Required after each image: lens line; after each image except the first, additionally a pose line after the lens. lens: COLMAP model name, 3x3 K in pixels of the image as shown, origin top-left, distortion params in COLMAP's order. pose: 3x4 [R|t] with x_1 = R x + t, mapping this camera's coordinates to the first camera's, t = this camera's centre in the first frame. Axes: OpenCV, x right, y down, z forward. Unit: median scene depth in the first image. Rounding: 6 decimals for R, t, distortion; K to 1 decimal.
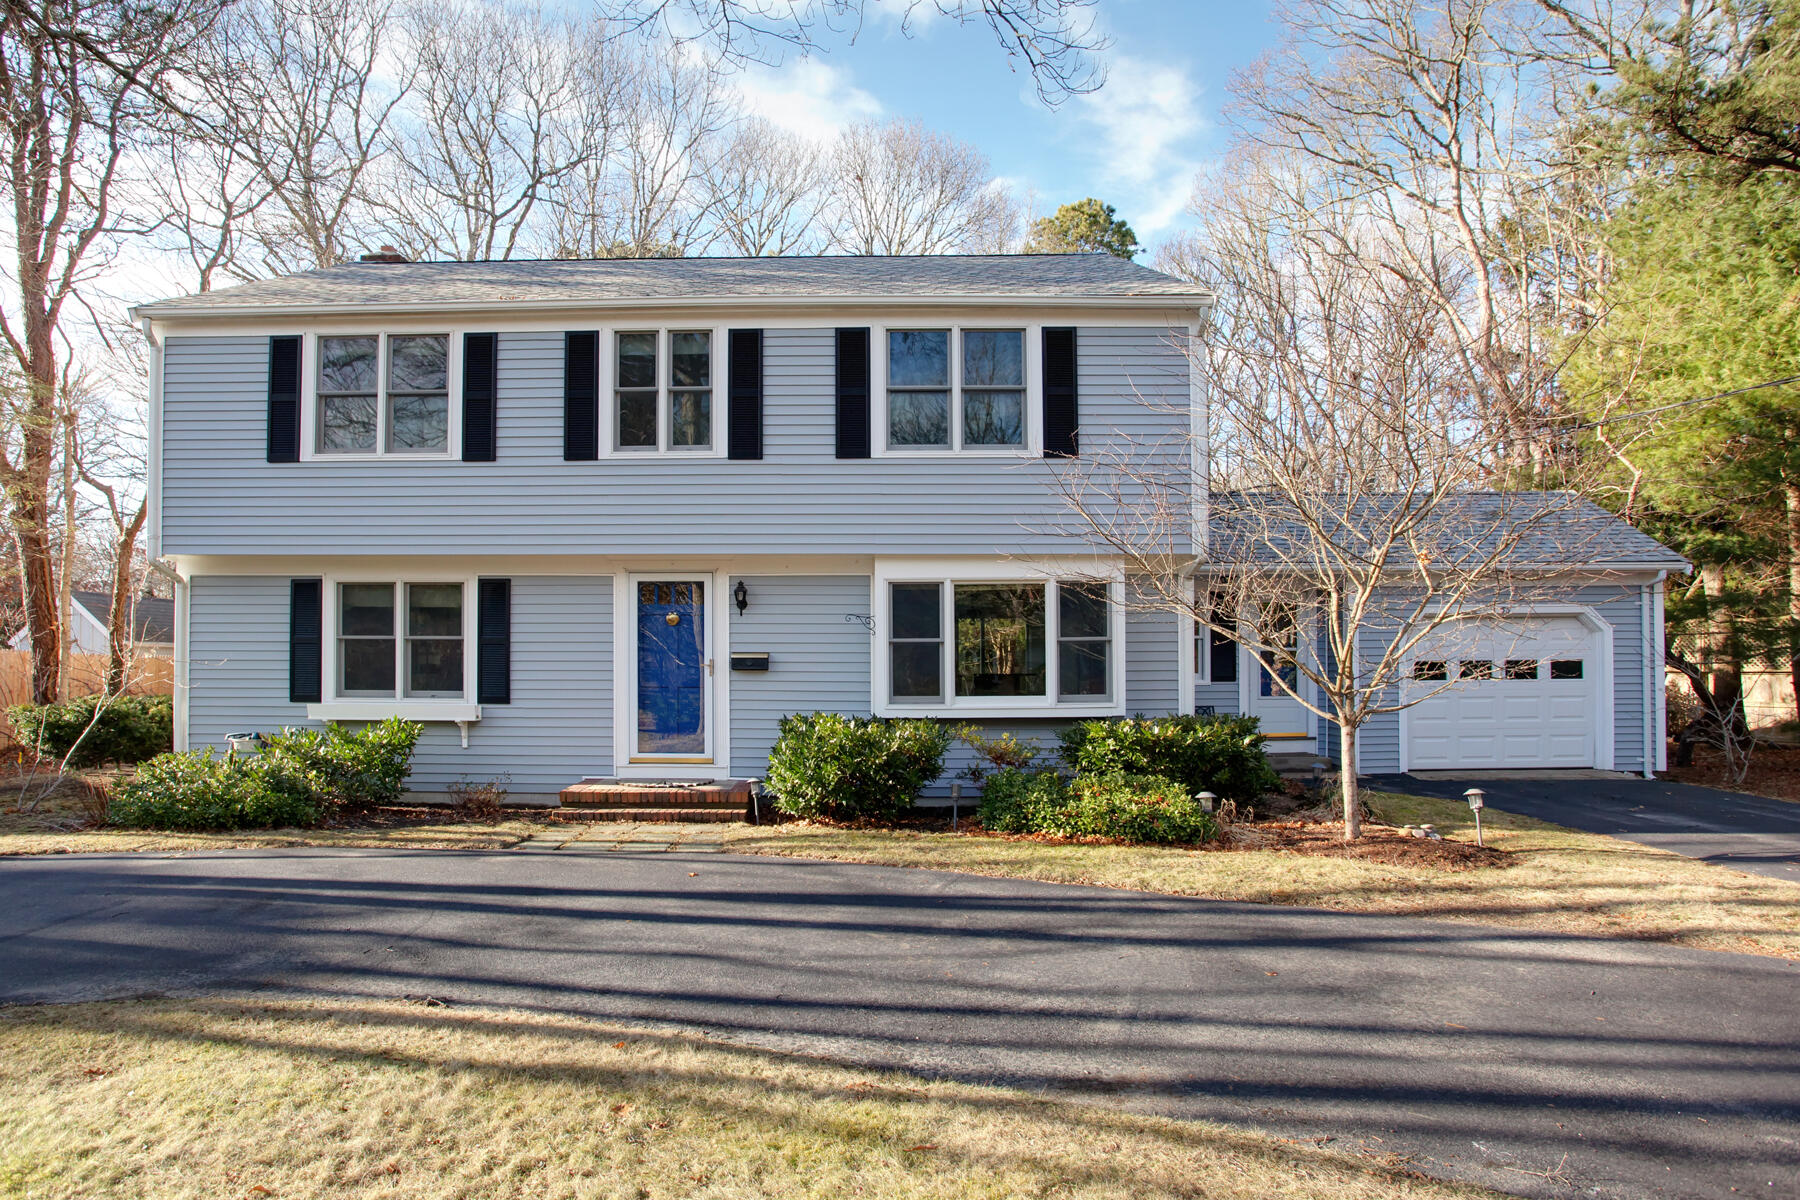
lens RADIAL K [[944.1, 0, 900.0], [0, 944.1, 600.0], [0, 0, 1]] dist [-0.003738, -0.000747]
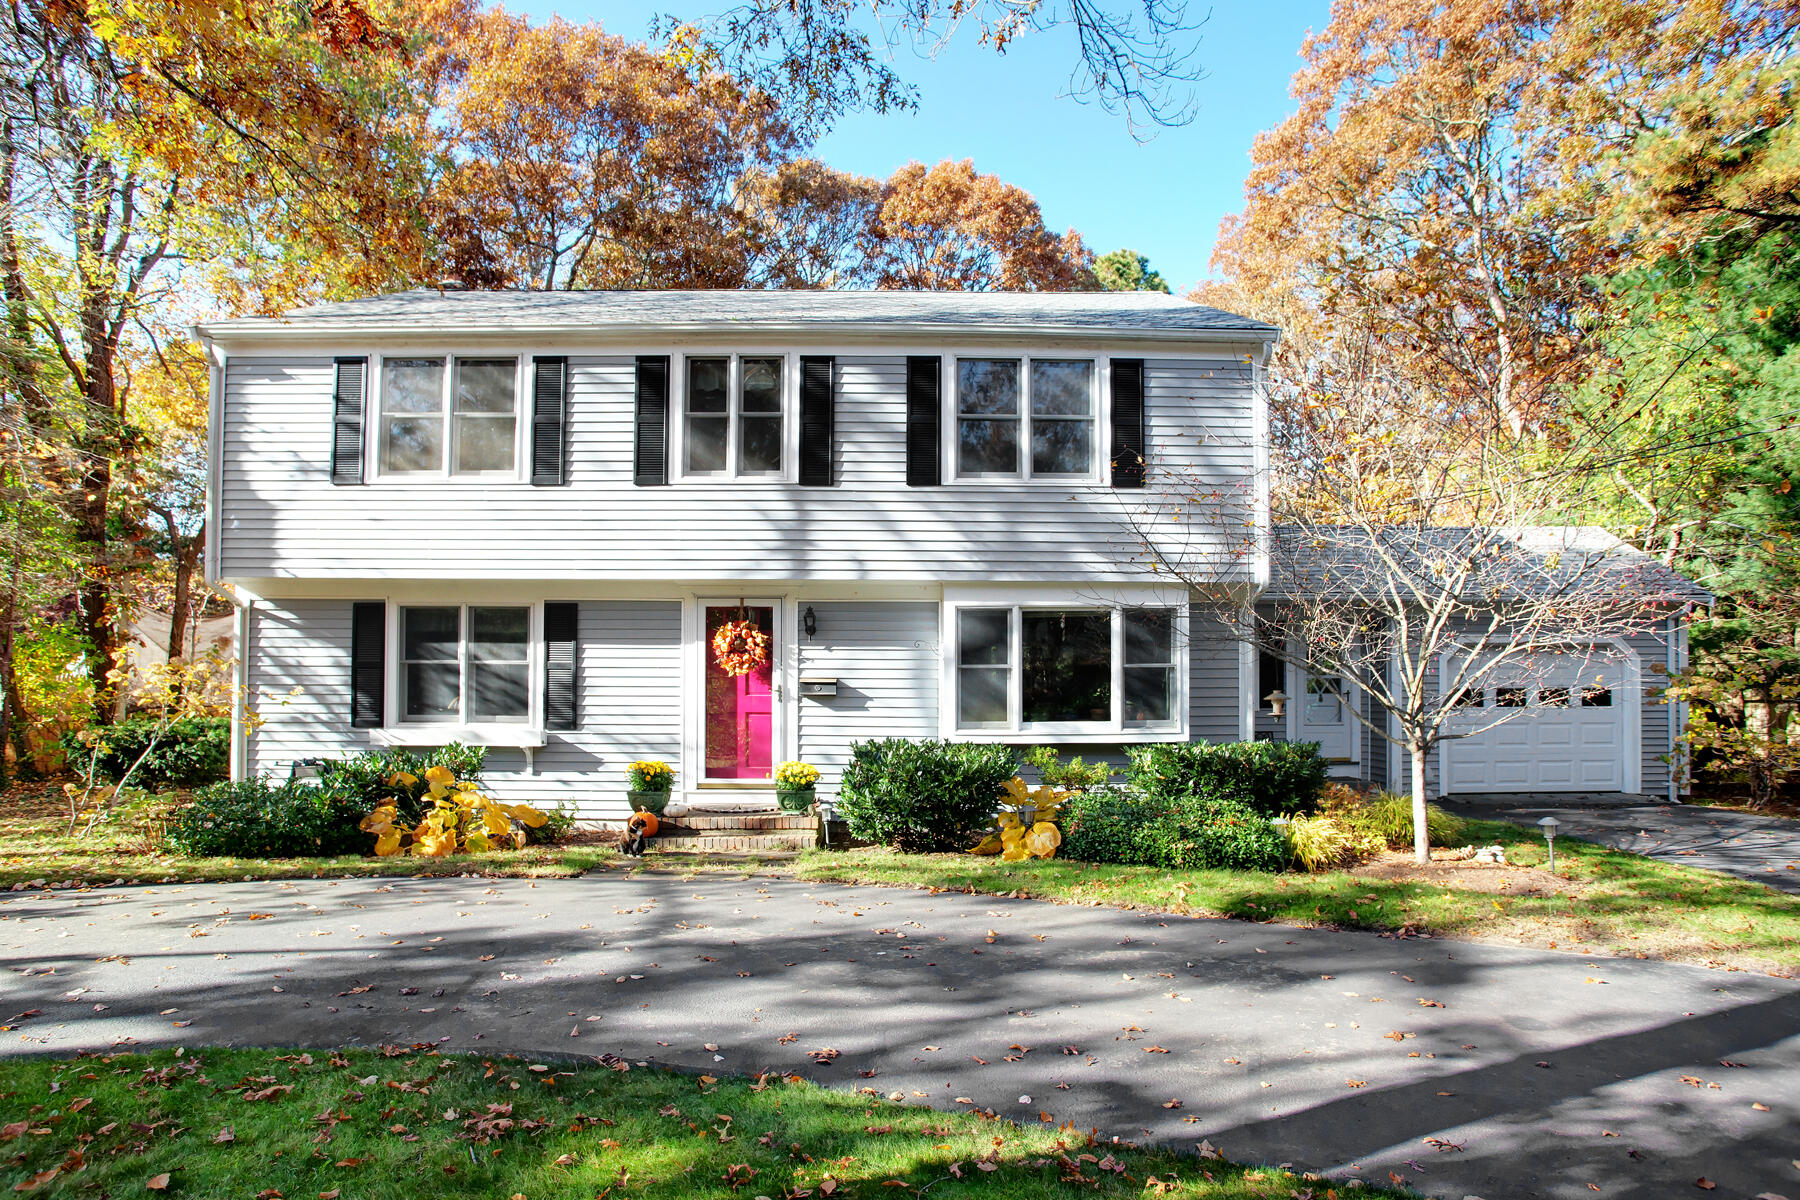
lens RADIAL K [[940.0, 0, 899.2], [0, 940.0, 627.8], [0, 0, 1]] dist [-0.036574, -0.000545]
pose [[0.999476, 0.003894, 0.032140, -0.104698], [-0.003941, 0.999991, 0.001411, 0.000268], [-0.032134, -0.001537, 0.999482, 0.002647]]
